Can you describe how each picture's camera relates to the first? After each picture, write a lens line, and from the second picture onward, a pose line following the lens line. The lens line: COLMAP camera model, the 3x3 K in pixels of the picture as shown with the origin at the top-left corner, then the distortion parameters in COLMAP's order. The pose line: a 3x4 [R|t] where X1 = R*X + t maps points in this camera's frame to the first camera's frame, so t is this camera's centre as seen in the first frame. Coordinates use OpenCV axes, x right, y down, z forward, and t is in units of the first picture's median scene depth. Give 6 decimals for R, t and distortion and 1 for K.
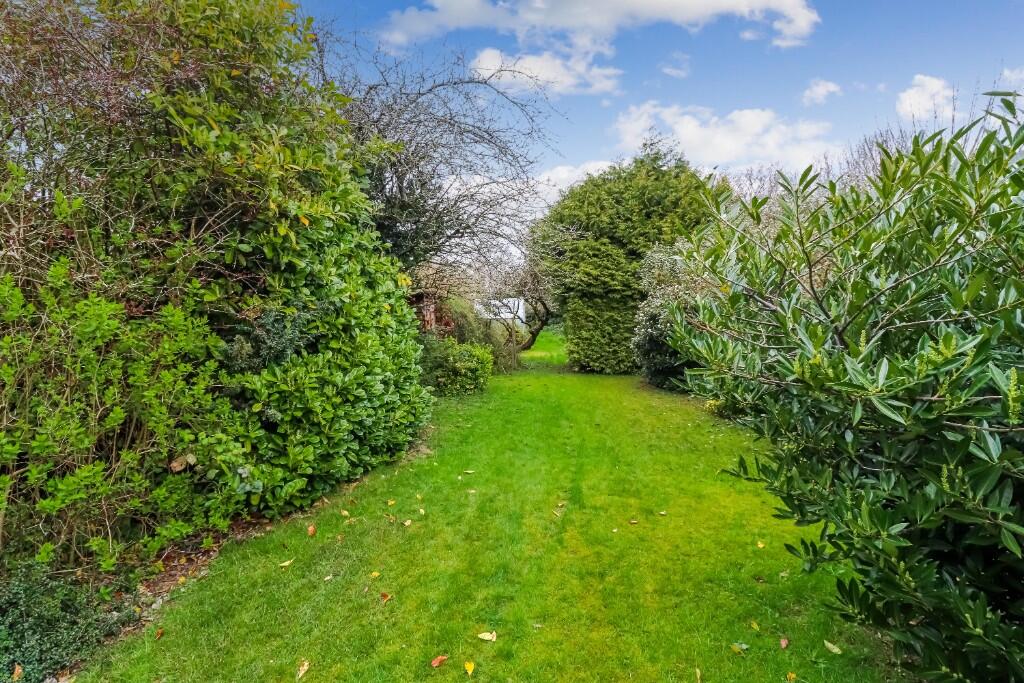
lens RADIAL K [[477.6, 0, 508.7], [0, 477.6, 333.4], [0, 0, 1]] dist [0.000022, 0.000002]
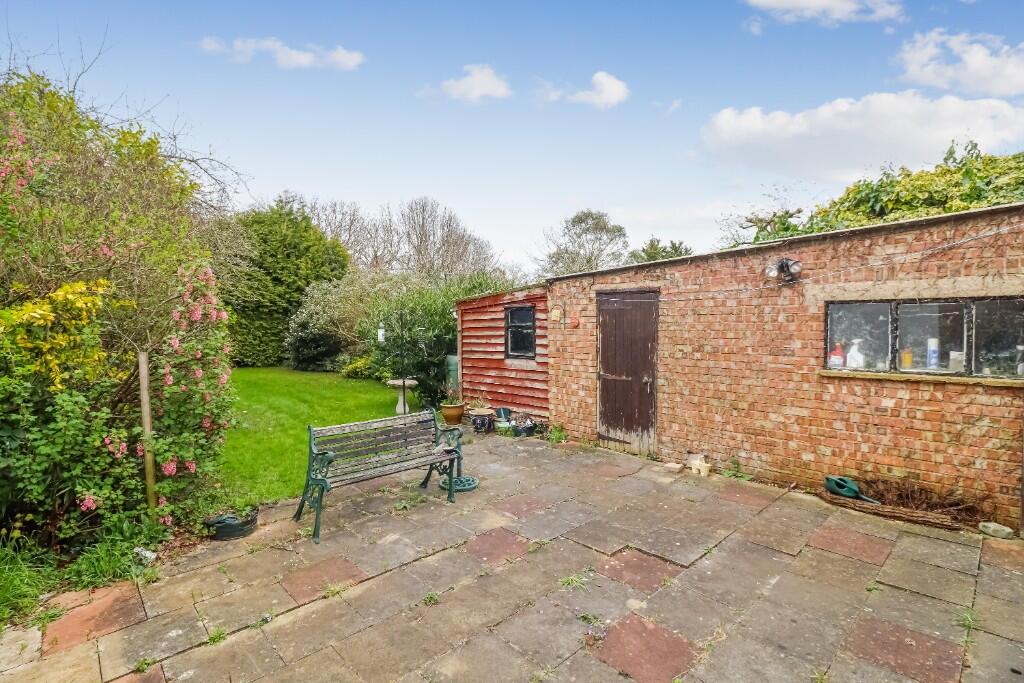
lens RADIAL K [[477.6, 0, 510.1], [0, 477.6, 340.1], [0, 0, 1]] dist [0.000022, 0.000002]
pose [[0.673428, -0.007609, 0.739214, -0.318805], [0.017362, 0.999834, -0.005525, 0.029200], [-0.739049, 0.016555, 0.673448, -0.453648]]
